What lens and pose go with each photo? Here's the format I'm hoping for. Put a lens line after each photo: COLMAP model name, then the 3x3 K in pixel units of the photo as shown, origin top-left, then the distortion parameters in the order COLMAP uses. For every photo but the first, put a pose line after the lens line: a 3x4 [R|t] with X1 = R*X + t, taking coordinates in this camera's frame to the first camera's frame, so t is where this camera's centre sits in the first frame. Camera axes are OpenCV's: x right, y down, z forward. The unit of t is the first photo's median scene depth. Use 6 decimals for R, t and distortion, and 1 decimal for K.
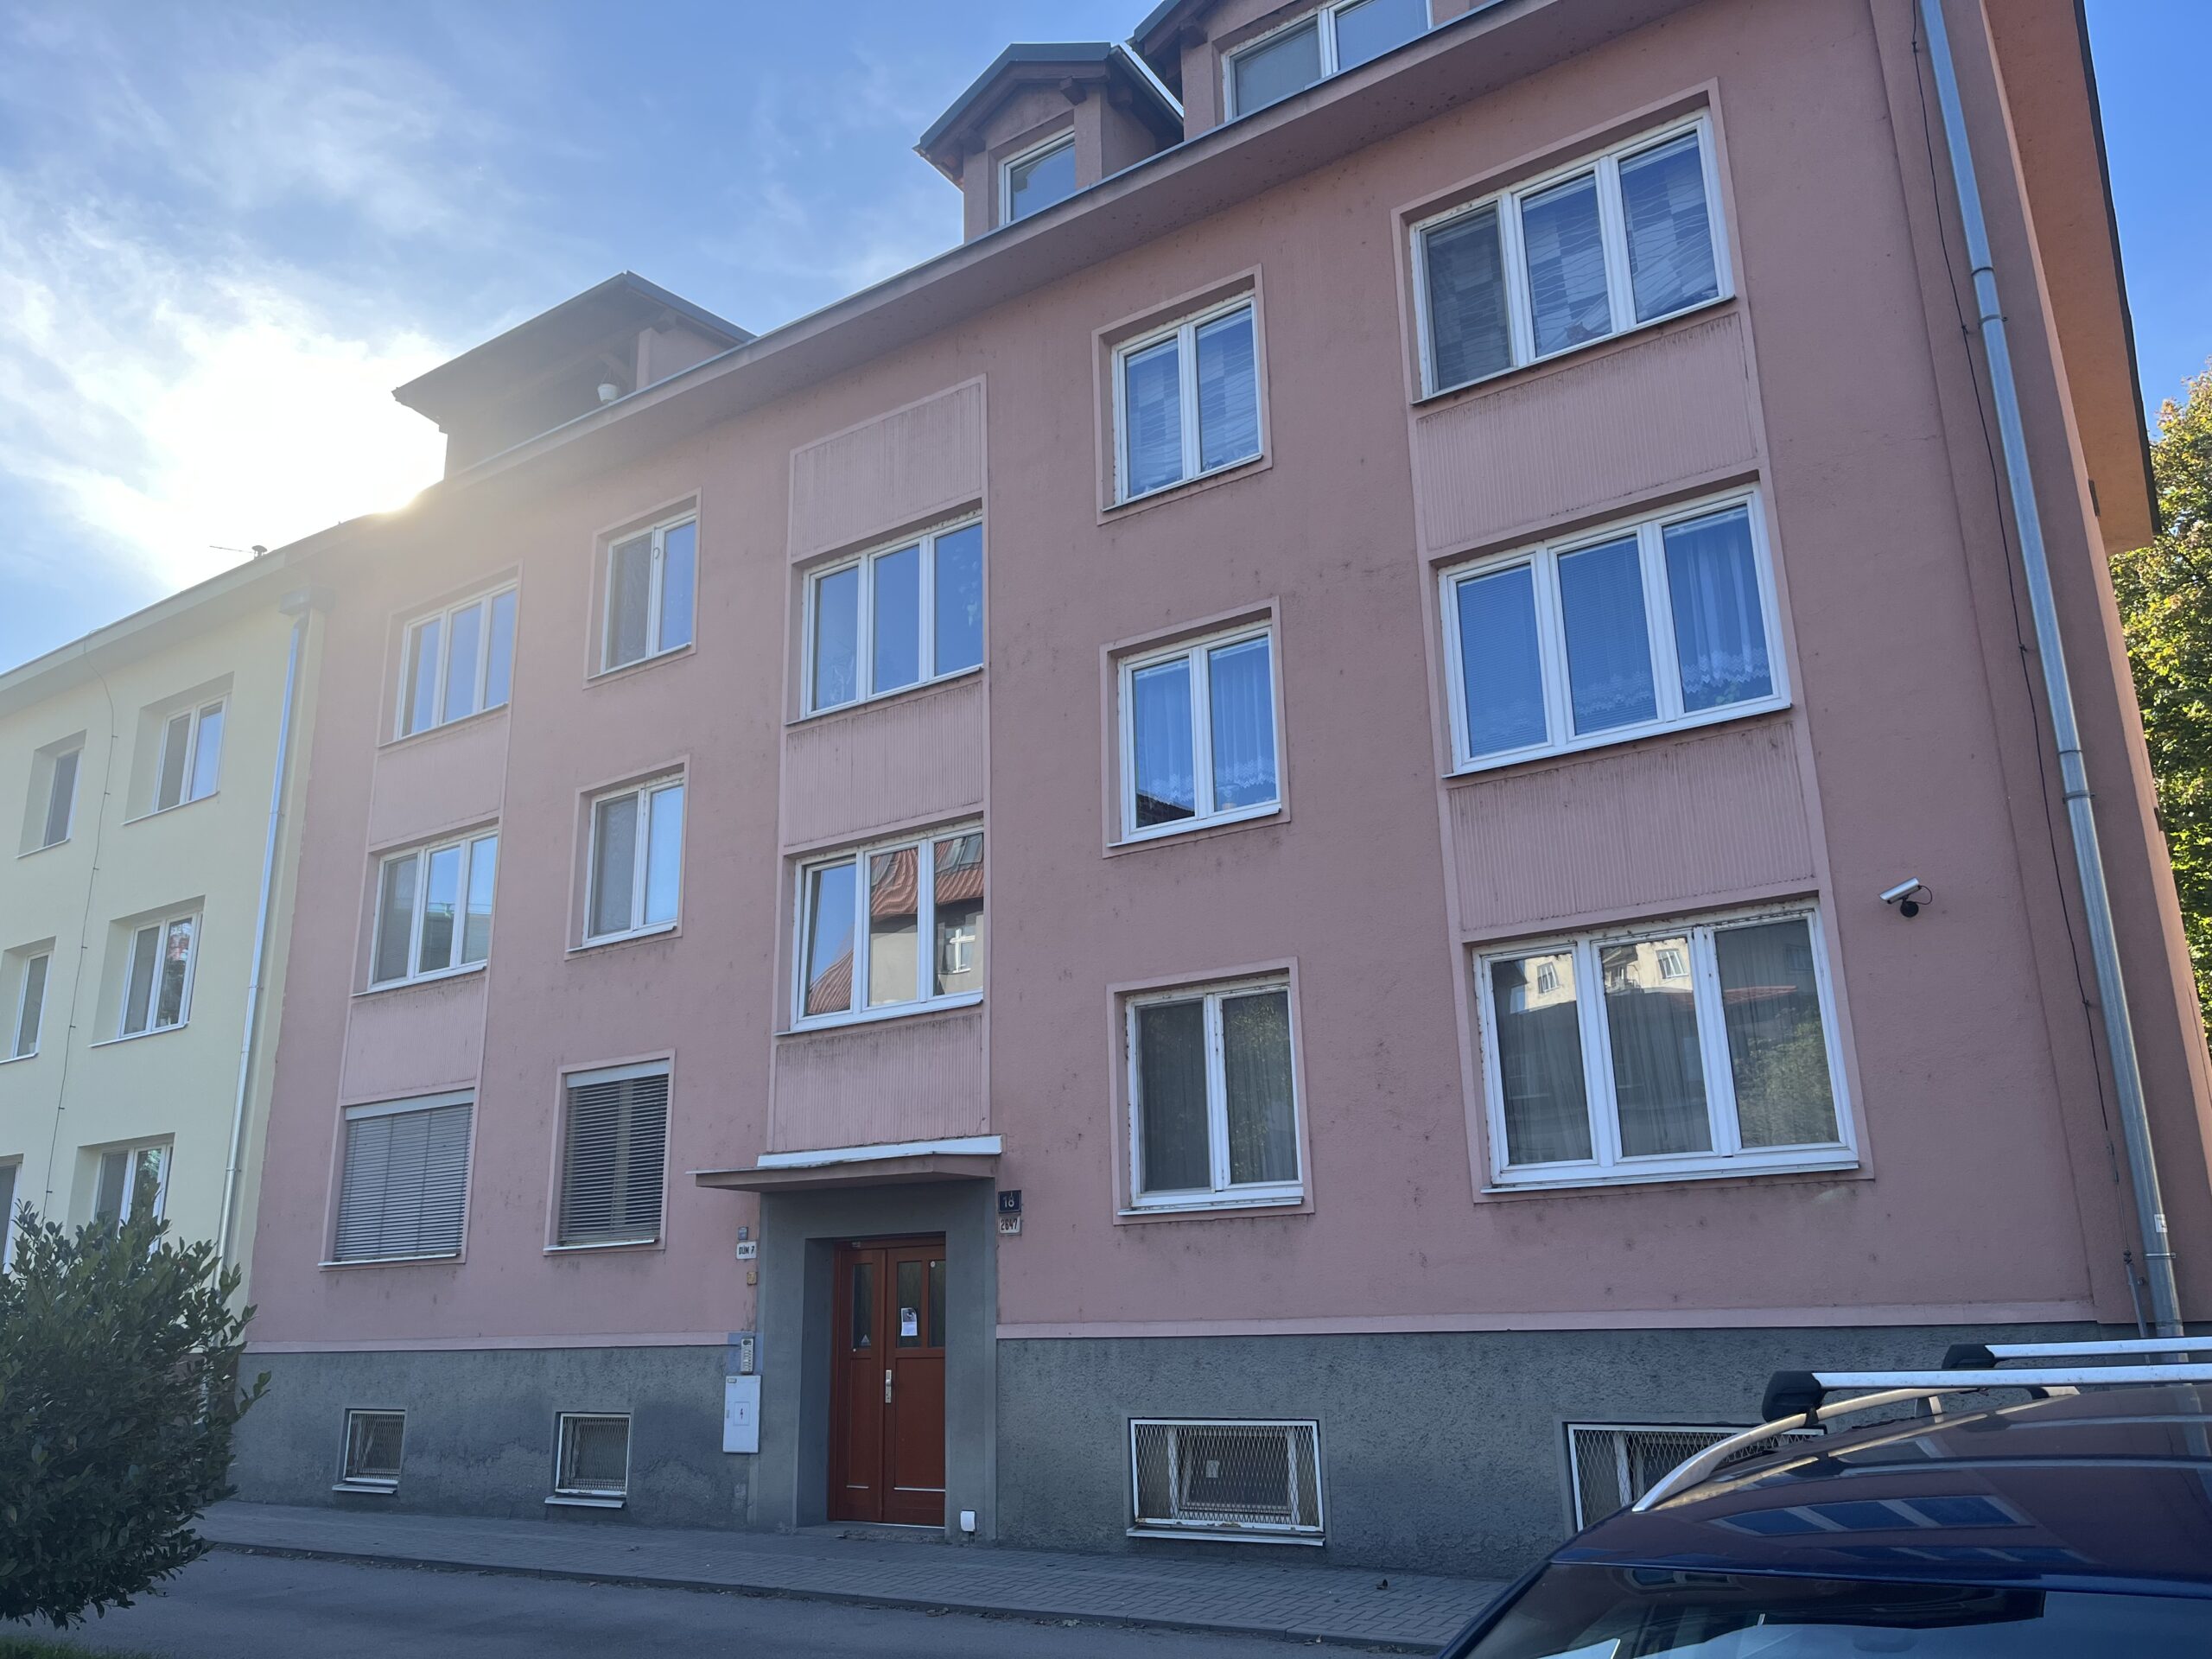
lens RADIAL K [[1679.0, 0, 1106.0], [0, 1679.0, 829.5], [0, 0, 1]] dist [0.086341, -0.120612]
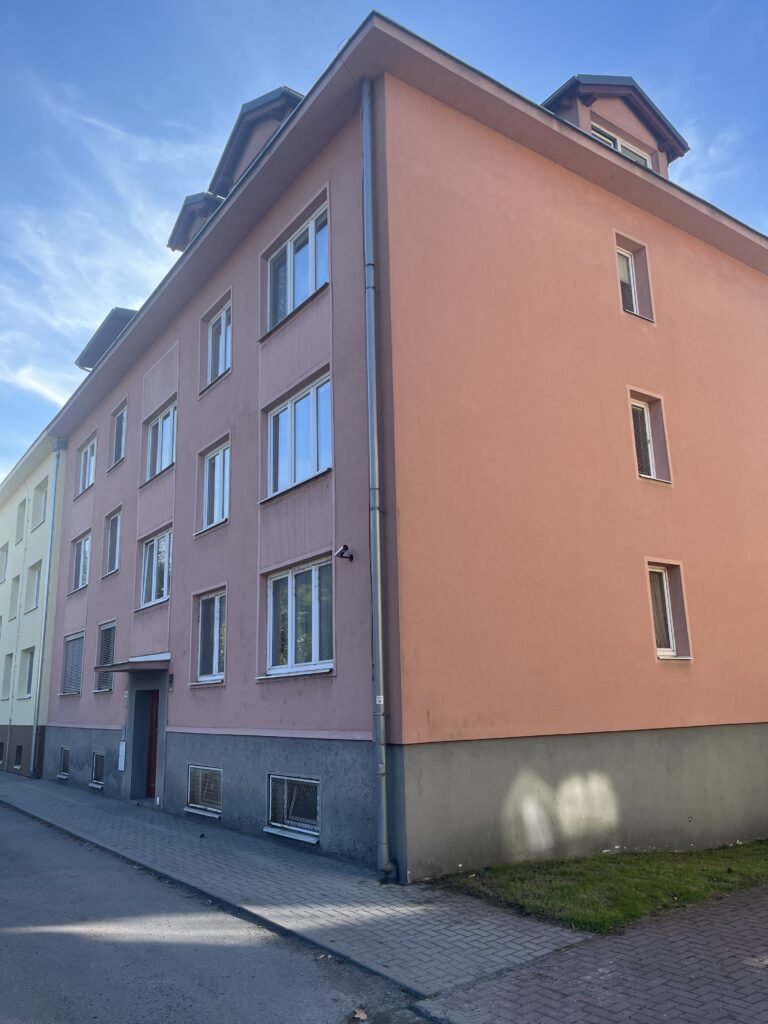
lens RADIAL K [[777.3, 0, 384.0], [0, 777.3, 512.0], [0, 0, 1]] dist [0.086341, -0.120612]
pose [[0.930344, -0.088397, -0.355873, 0.665172], [0.109190, 0.993266, 0.038730, -0.037469], [0.350053, -0.074890, 0.933732, 0.029180]]
